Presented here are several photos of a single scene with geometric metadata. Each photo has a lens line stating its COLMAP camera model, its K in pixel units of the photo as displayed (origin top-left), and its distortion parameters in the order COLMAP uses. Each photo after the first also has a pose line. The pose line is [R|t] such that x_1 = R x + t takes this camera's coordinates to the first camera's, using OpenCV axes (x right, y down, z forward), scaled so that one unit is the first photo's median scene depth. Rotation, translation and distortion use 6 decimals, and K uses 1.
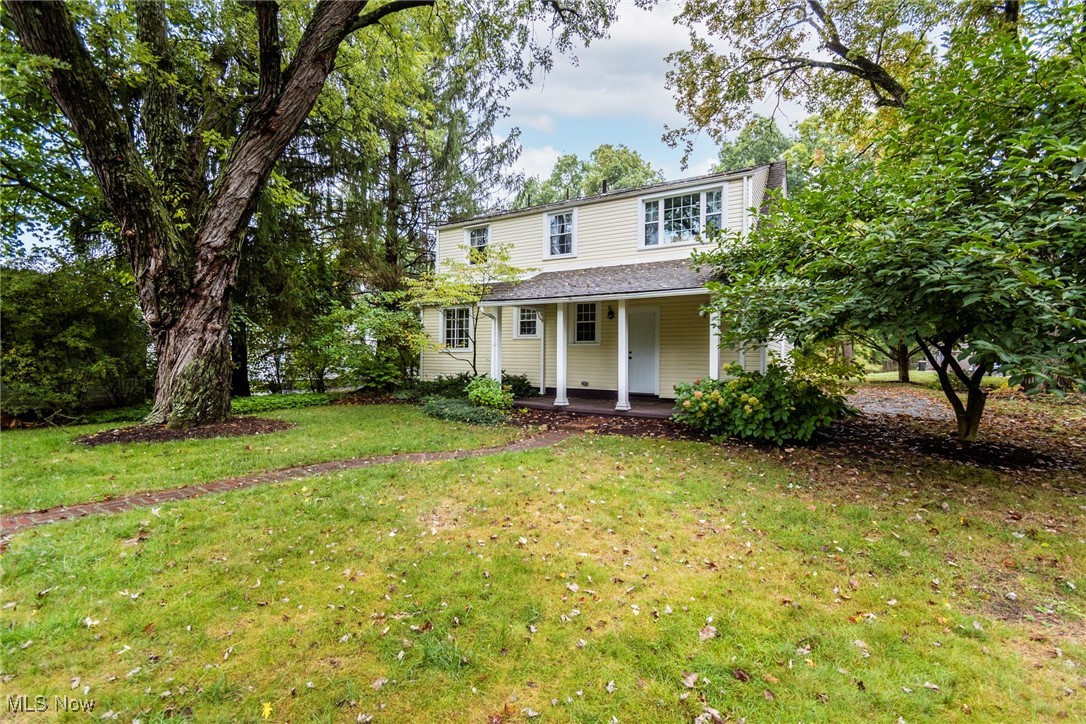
lens RADIAL K [[478.0, 0, 543.7], [0, 478.0, 343.9], [0, 0, 1]] dist [0.001003, 0.000163]
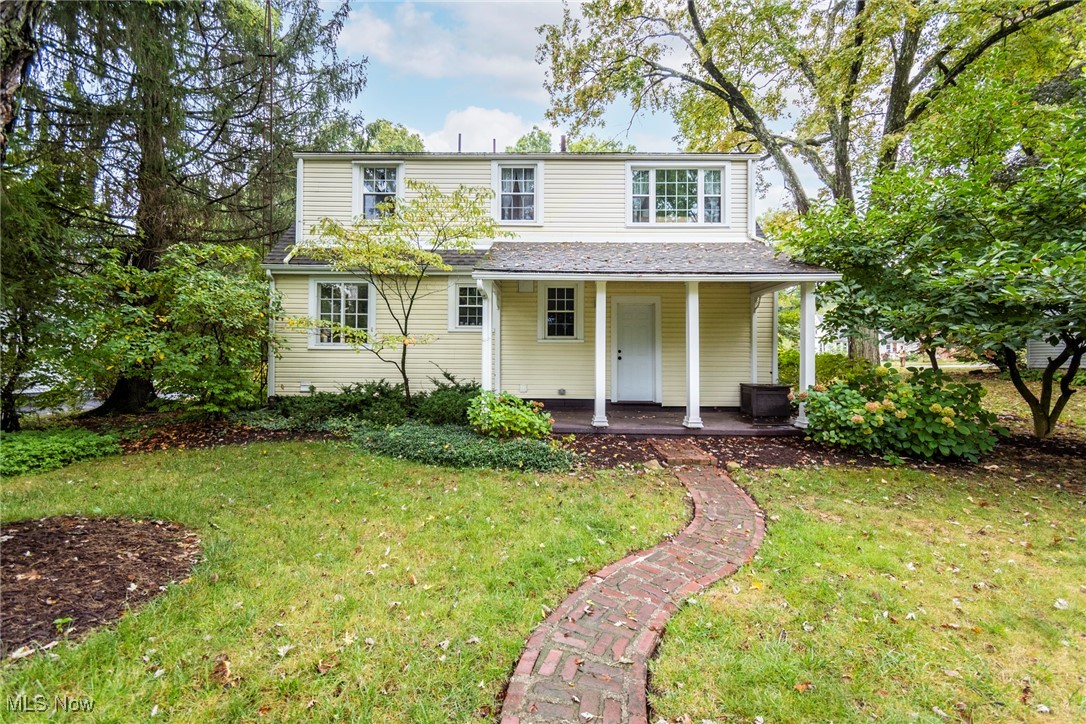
lens RADIAL K [[478.0, 0, 543.7], [0, 478.0, 343.9], [0, 0, 1]] dist [0.001003, 0.000163]
pose [[0.864020, 0.011603, 0.503323, -0.319920], [-0.013849, 0.999904, 0.000721, 0.006104], [-0.503266, -0.007594, 0.864098, 0.344953]]
